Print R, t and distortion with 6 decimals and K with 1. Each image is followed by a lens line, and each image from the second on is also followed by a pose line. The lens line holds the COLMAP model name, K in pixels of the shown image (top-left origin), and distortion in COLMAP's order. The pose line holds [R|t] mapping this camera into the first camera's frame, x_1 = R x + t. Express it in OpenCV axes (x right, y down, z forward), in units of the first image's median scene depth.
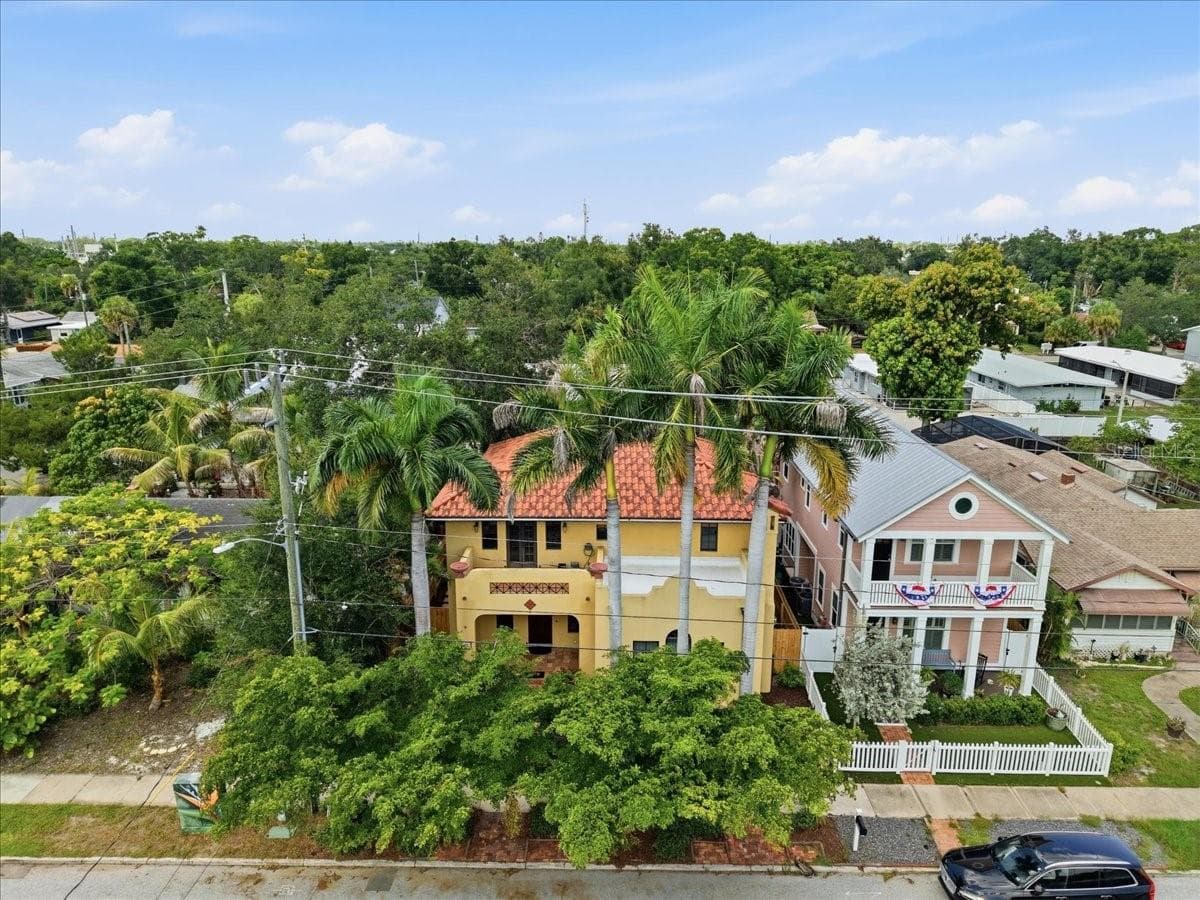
lens RADIAL K [[794.3, 0, 607.6], [0, 794.3, 451.8], [0, 0, 1]] dist [0.012431, -0.013096]
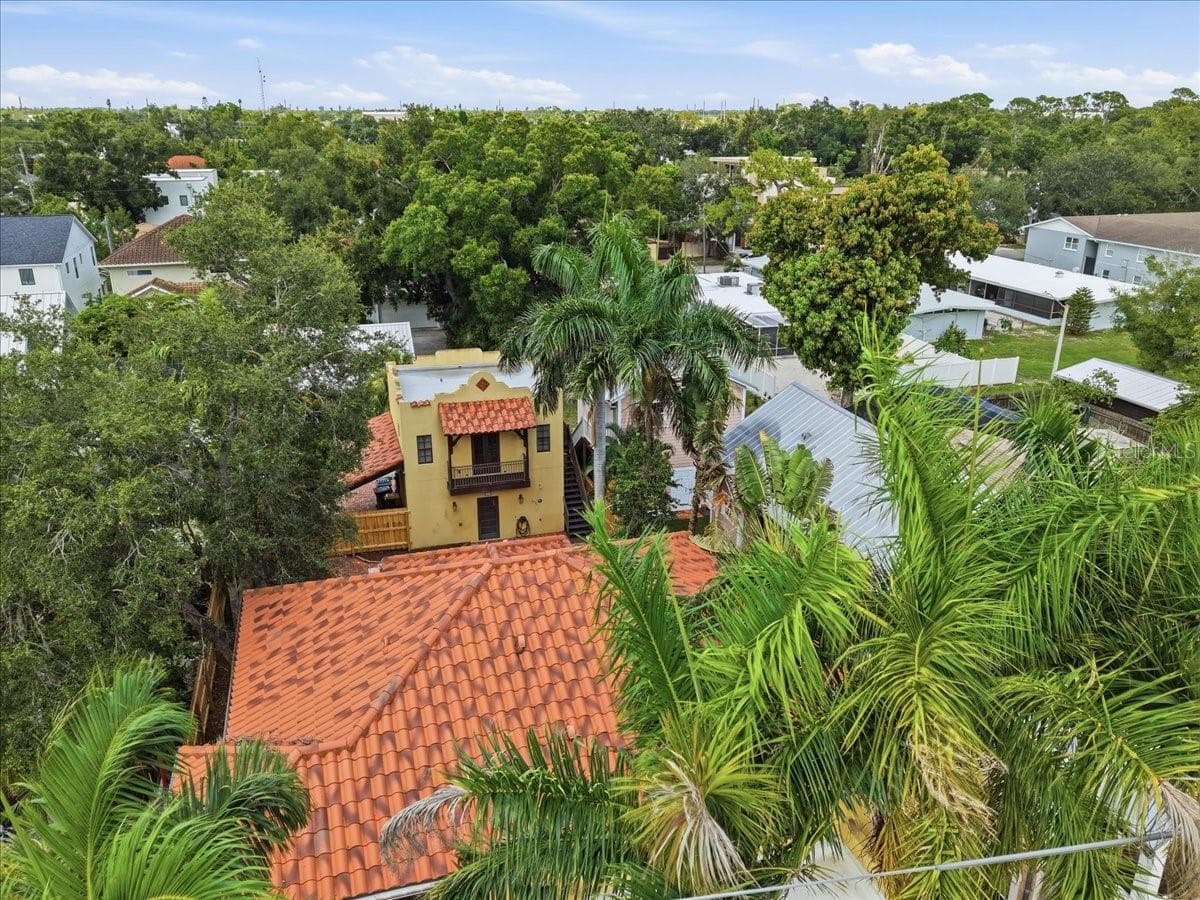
lens RADIAL K [[920.1, 0, 598.0], [0, 920.1, 447.4], [0, 0, 1]] dist [0.013887, -0.011106]
pose [[0.954116, -0.102317, 0.281414, -0.121789], [0.075105, 0.991540, 0.105867, -0.194299], [-0.289865, -0.079874, 0.953729, 0.528155]]
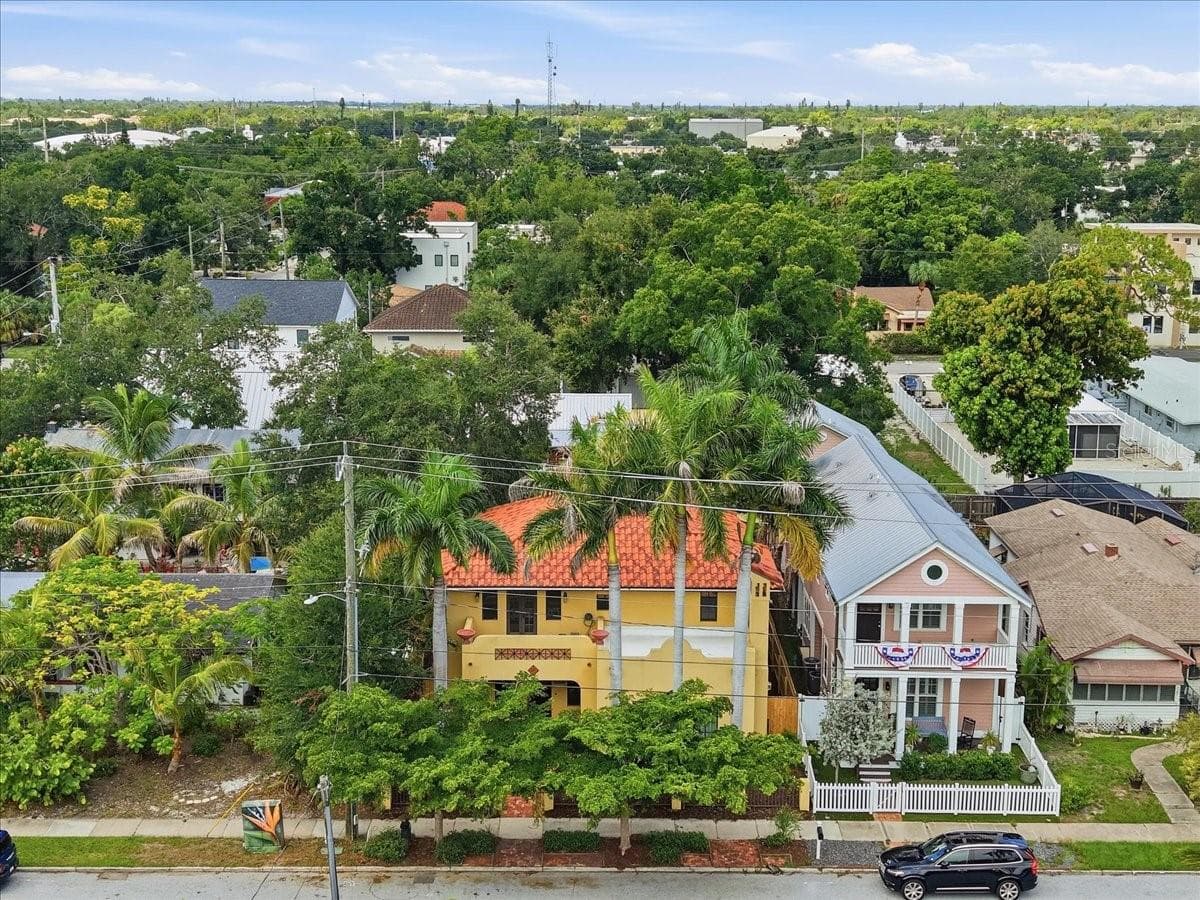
lens RADIAL K [[1572.9, 0, 606.7], [0, 1572.9, 445.4], [0, 0, 1]] dist [0.088885, 0.000000]
pose [[0.999950, -0.000381, 0.009950, -0.022058], [0.000791, 0.999147, -0.041286, -0.015406], [-0.009926, 0.041291, 0.999098, -1.053003]]
